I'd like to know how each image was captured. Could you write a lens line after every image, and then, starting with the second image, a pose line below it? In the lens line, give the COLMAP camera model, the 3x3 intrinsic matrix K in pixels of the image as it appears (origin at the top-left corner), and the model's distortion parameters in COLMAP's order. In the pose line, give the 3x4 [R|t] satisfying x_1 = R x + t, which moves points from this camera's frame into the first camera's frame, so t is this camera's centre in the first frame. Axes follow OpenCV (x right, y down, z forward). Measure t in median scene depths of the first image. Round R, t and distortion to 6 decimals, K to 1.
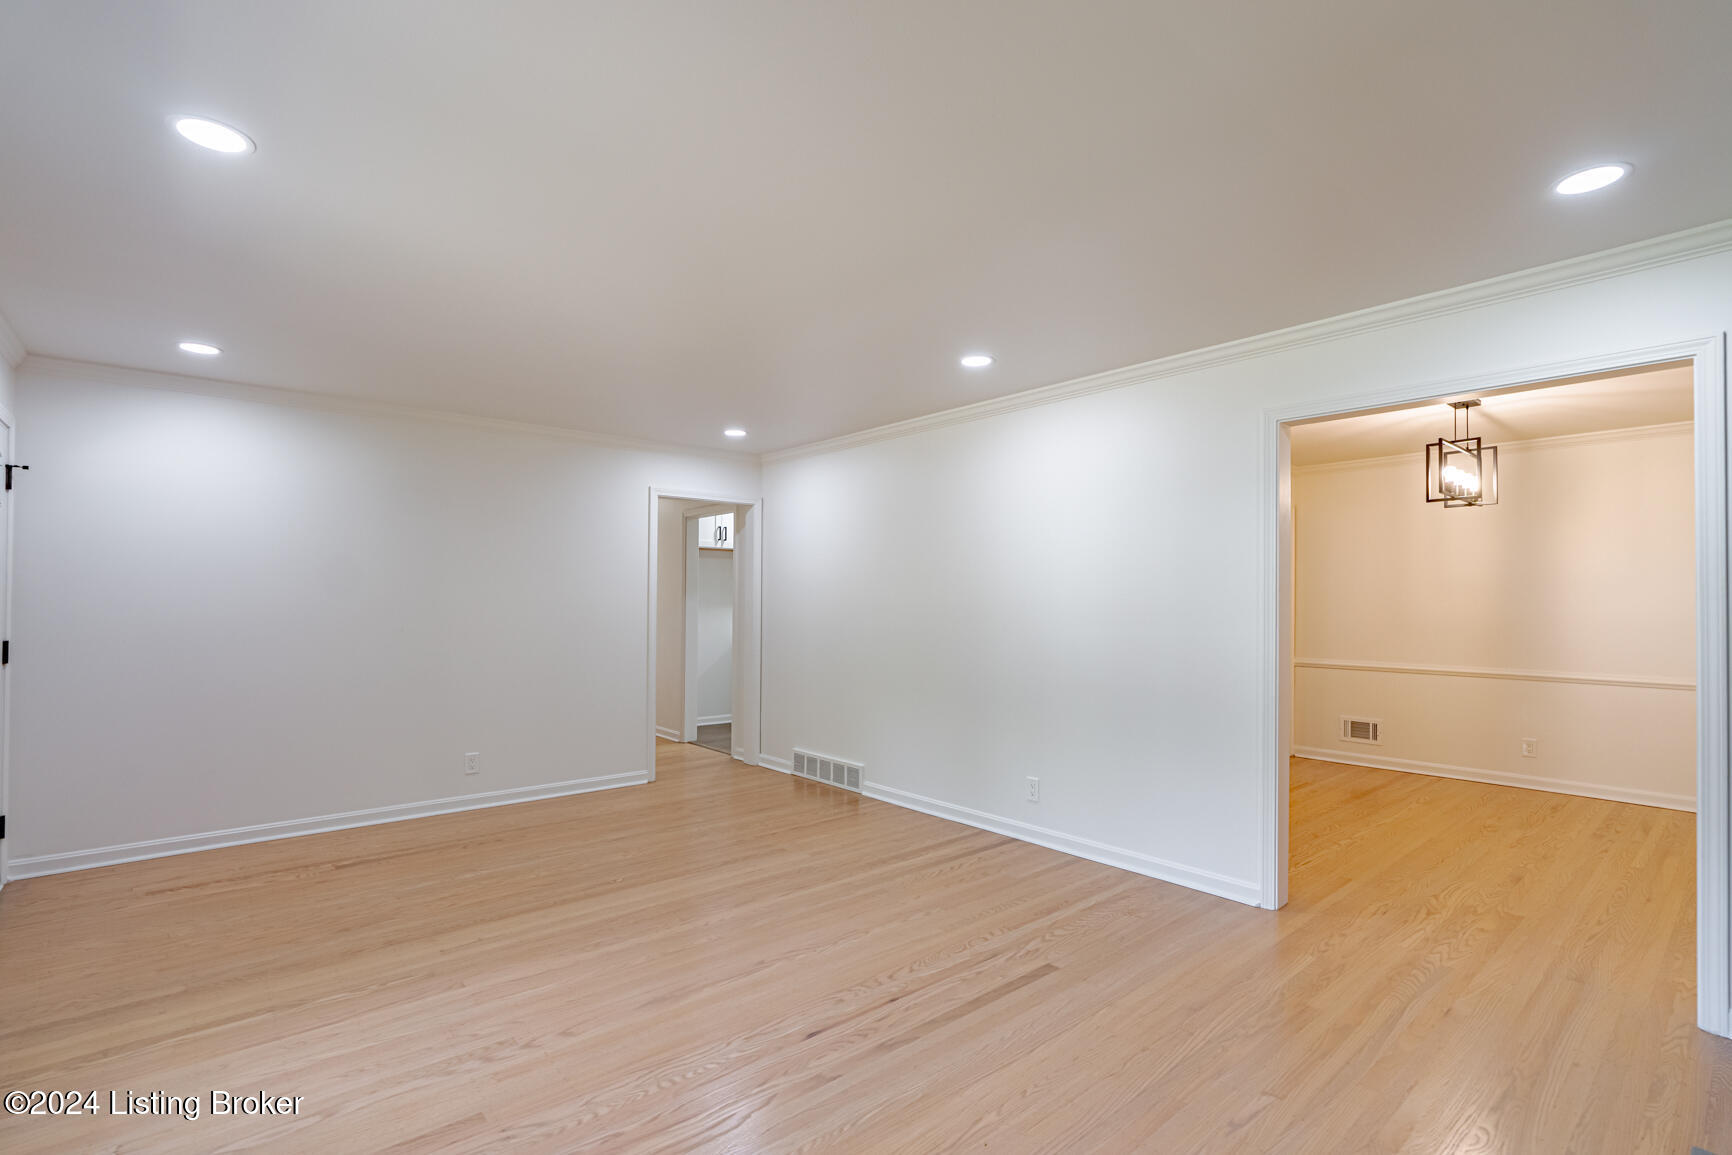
lens RADIAL K [[786.5, 0, 883.0], [0, 786.5, 593.2], [0, 0, 1]] dist [0.001605, 0.001200]
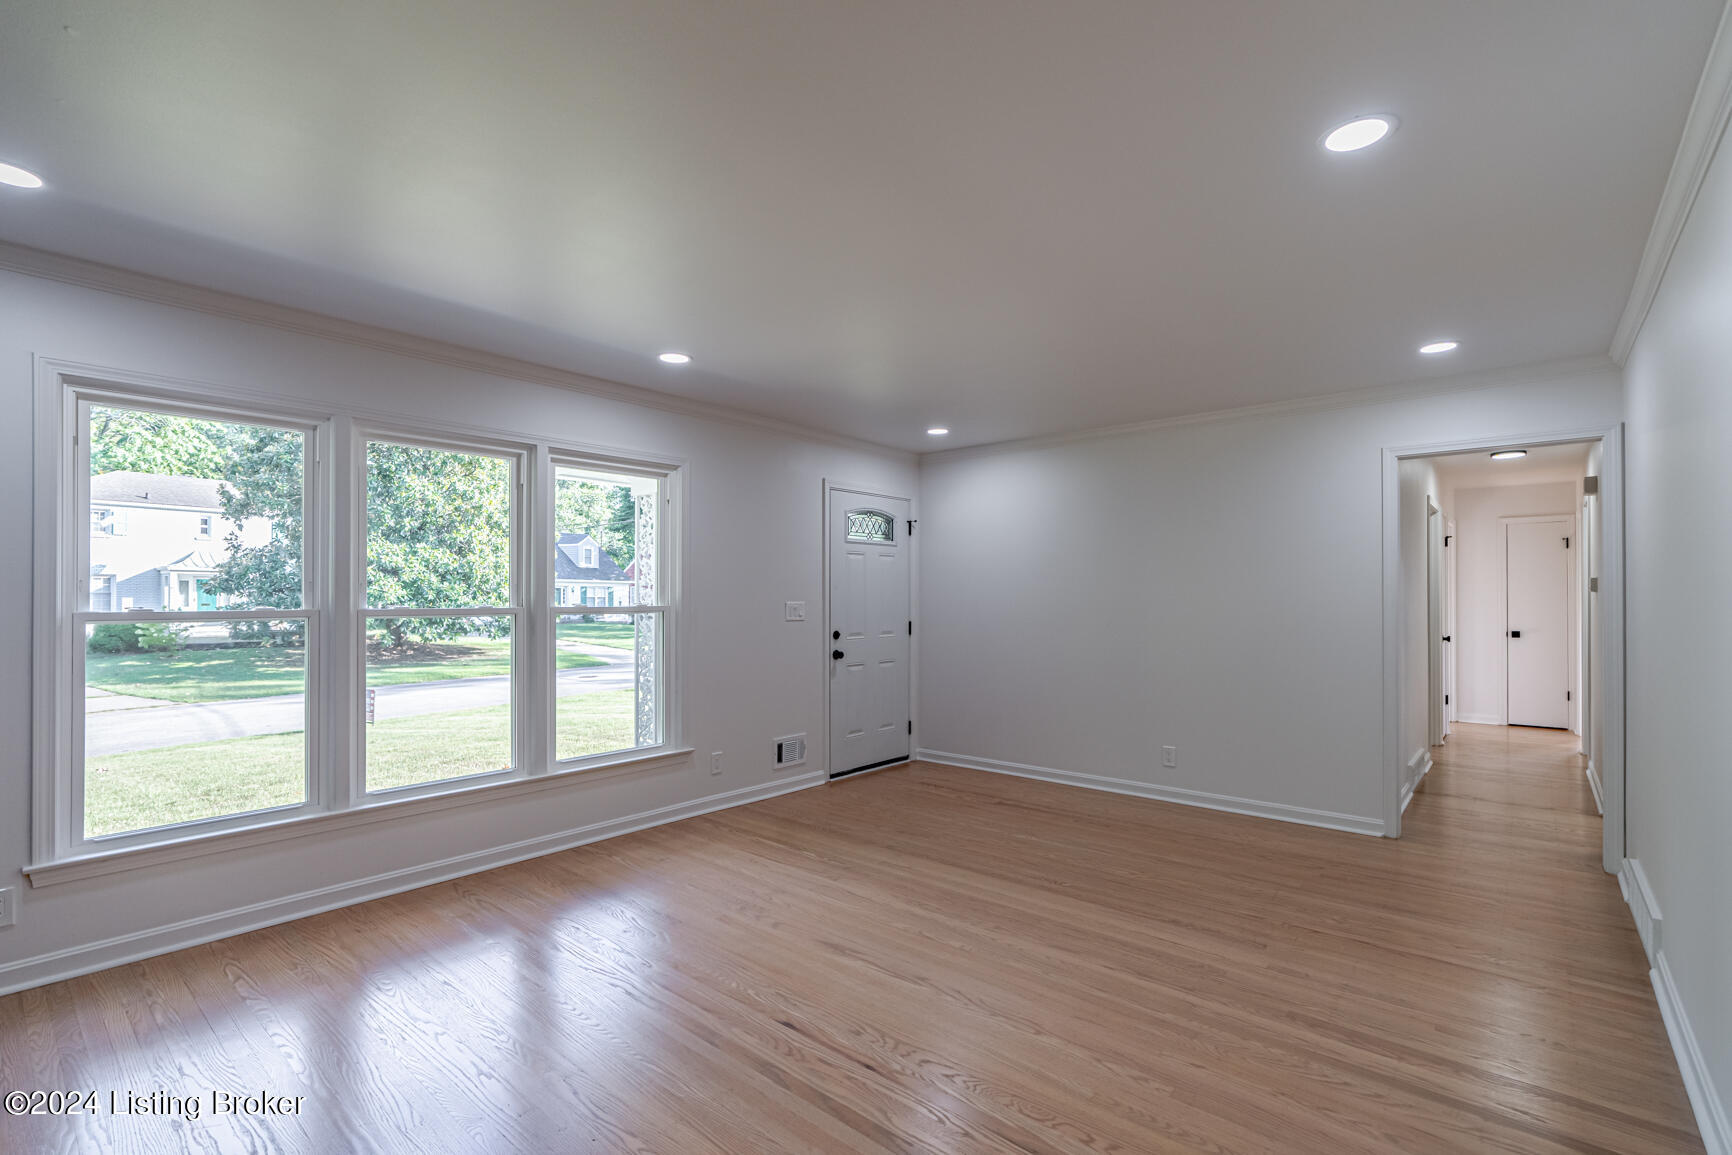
lens RADIAL K [[786.5, 0, 882.5], [0, 786.5, 583.5], [0, 0, 1]] dist [0.001605, 0.001200]
pose [[0.145690, -0.027063, -0.988960, 0.640702], [0.015908, 0.999561, -0.025010, 0.007161], [0.989202, -0.012089, 0.146057, 0.650693]]
